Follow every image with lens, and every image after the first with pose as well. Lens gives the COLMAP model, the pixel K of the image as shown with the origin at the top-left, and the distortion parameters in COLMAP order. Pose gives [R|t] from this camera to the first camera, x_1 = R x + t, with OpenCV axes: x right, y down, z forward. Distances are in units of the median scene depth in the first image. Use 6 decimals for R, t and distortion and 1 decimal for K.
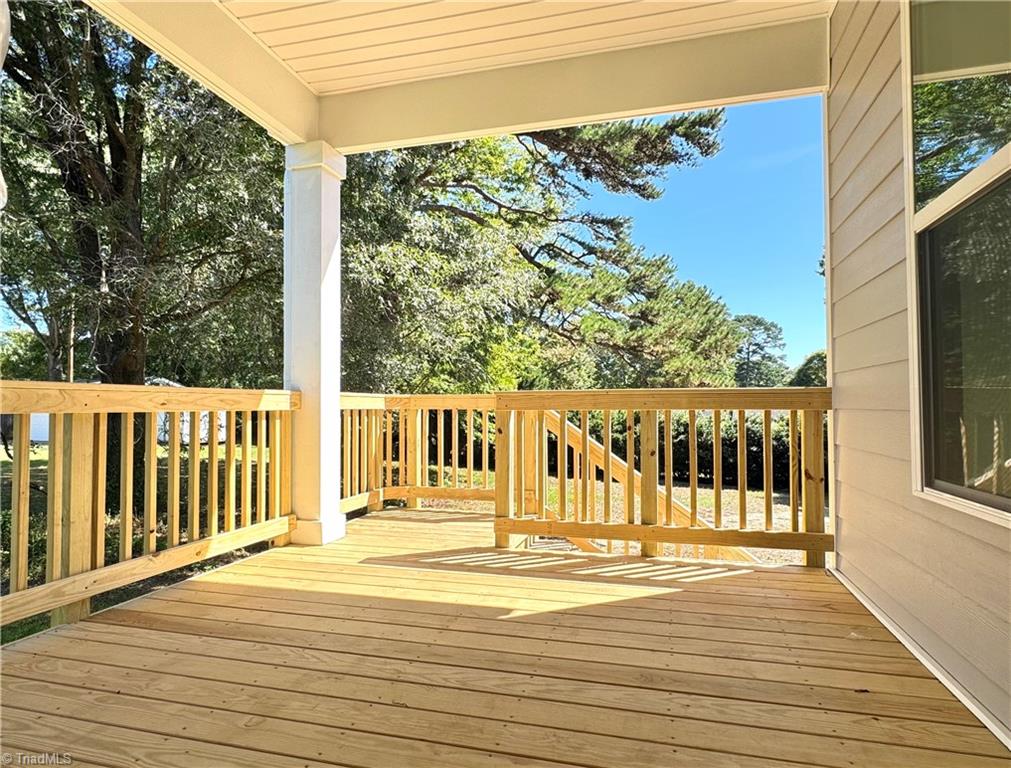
lens RADIAL K [[605.7, 0, 508.9], [0, 605.7, 385.9], [0, 0, 1]] dist [-0.000704, 0.000411]
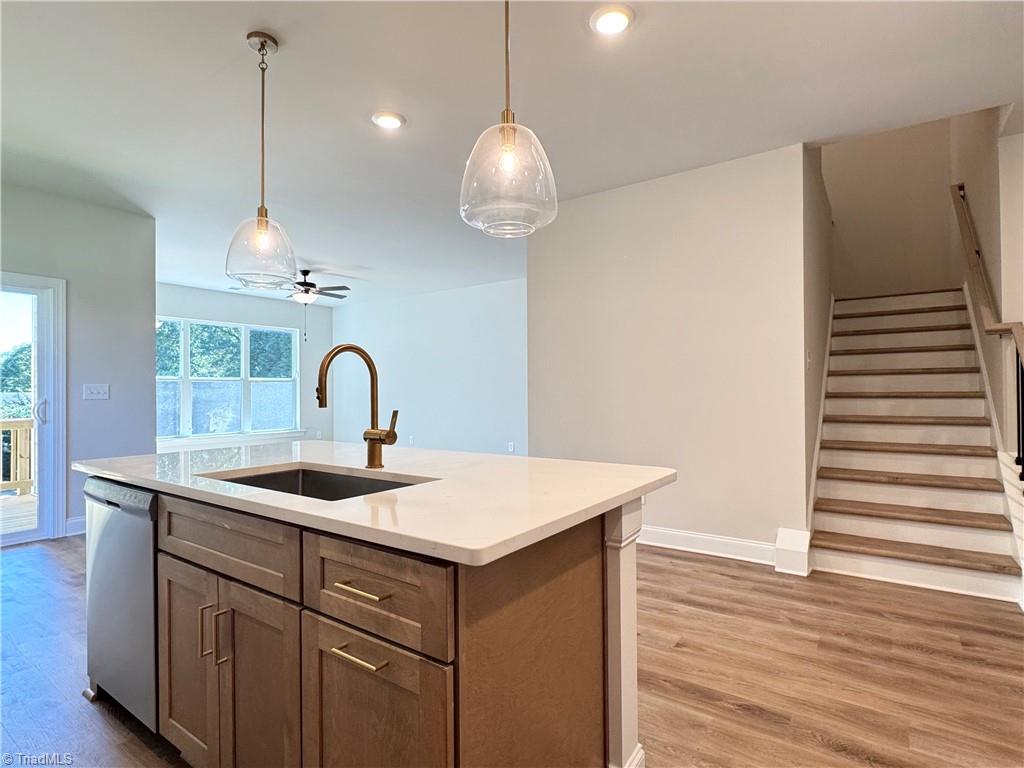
lens RADIAL K [[527.9, 0, 510.6], [0, 527.9, 389.4], [0, 0, 1]] dist [-0.005033, 0.003024]
pose [[0.350817, -0.001446, 0.936443, -0.940160], [-0.025441, 0.999615, 0.011074, -0.221606], [-0.936098, -0.027709, 0.350645, -1.849150]]
